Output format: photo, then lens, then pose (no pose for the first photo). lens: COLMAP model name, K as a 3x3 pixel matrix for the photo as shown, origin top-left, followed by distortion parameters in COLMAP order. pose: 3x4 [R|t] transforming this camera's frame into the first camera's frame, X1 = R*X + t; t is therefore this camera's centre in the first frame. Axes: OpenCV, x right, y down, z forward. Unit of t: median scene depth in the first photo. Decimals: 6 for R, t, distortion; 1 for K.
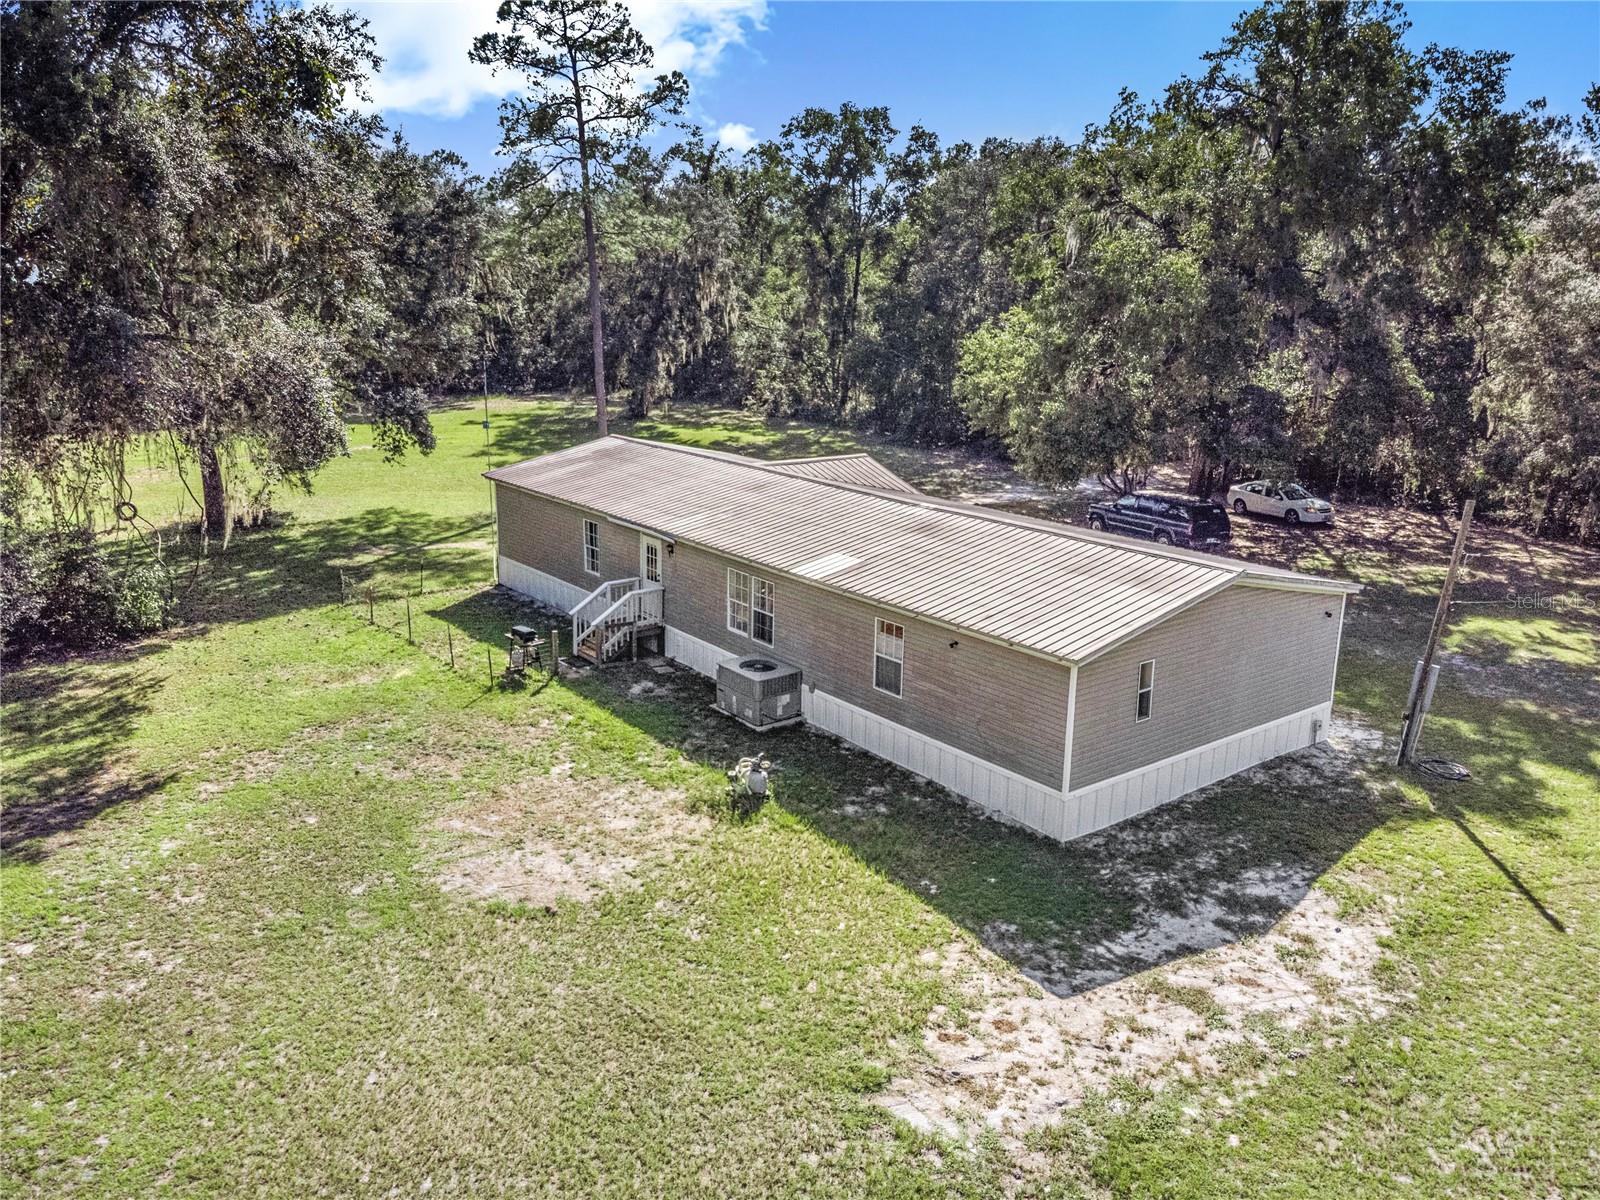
lens RADIAL K [[1207.7, 0, 800.0], [0, 1207.7, 600.0], [0, 0, 1]] dist [0.087208, 0.000890]
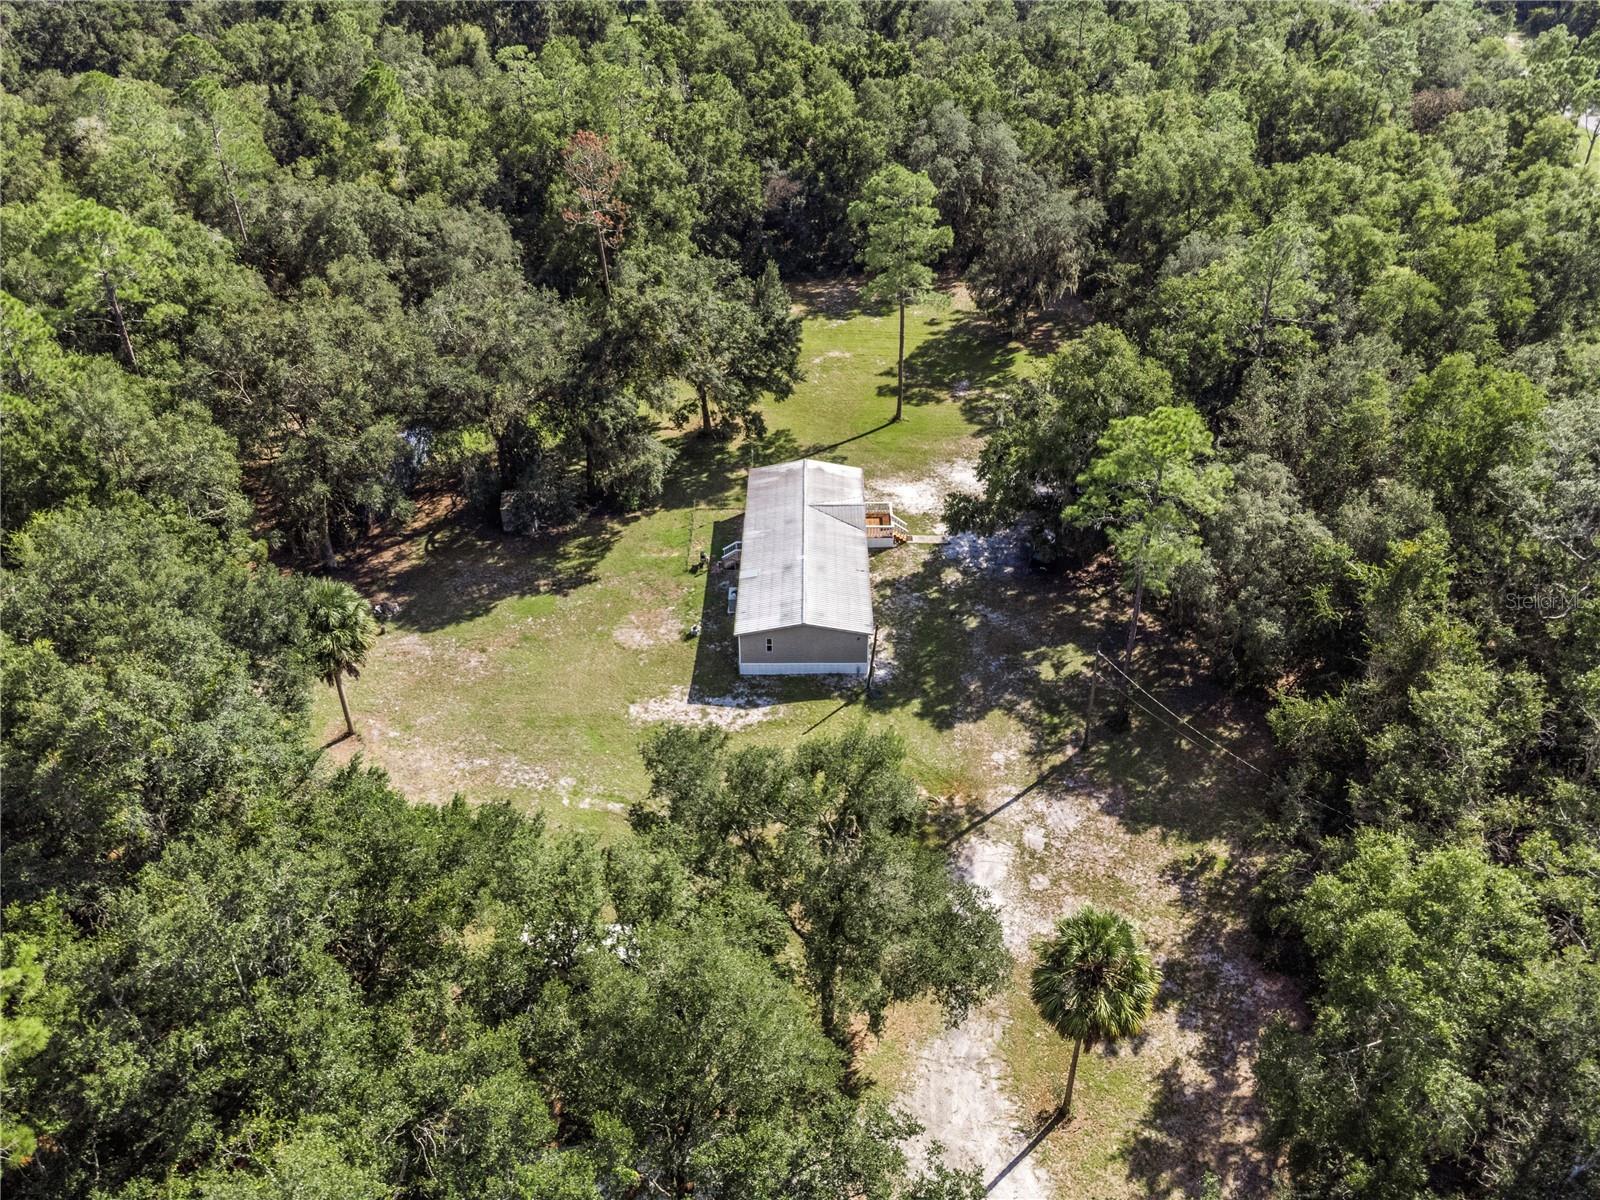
lens RADIAL K [[1207.7, 0, 800.0], [0, 1207.7, 600.0], [0, 0, 1]] dist [0.087208, 0.000890]
pose [[0.784403, 0.326485, -0.527371, 2.324338], [-0.140423, 0.921653, 0.361714, -1.434546], [0.604147, -0.209675, 0.768793, -1.779693]]
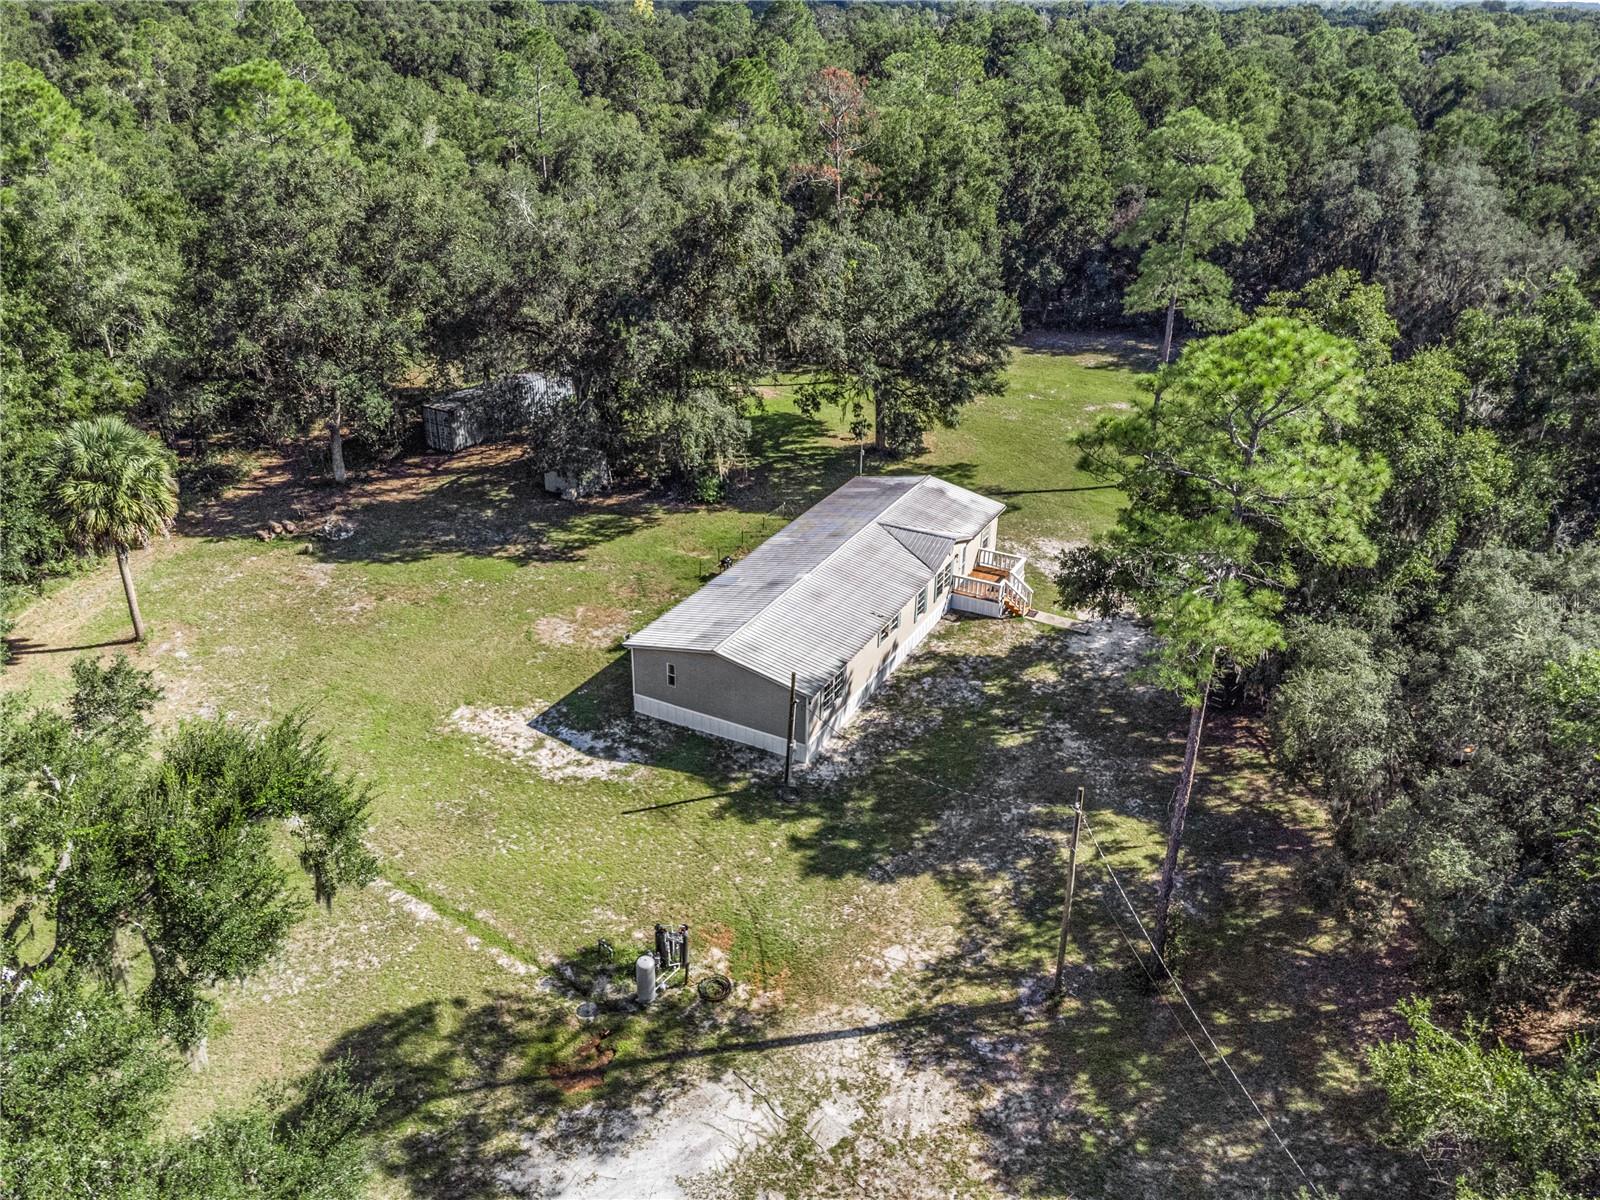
lens RADIAL K [[1207.7, 0, 800.0], [0, 1207.7, 600.0], [0, 0, 1]] dist [0.087208, 0.000890]
pose [[0.388405, 0.390987, -0.834428, 2.398500], [-0.227671, 0.918166, 0.324249, -0.923926], [0.892921, 0.064035, 0.445637, 0.170707]]
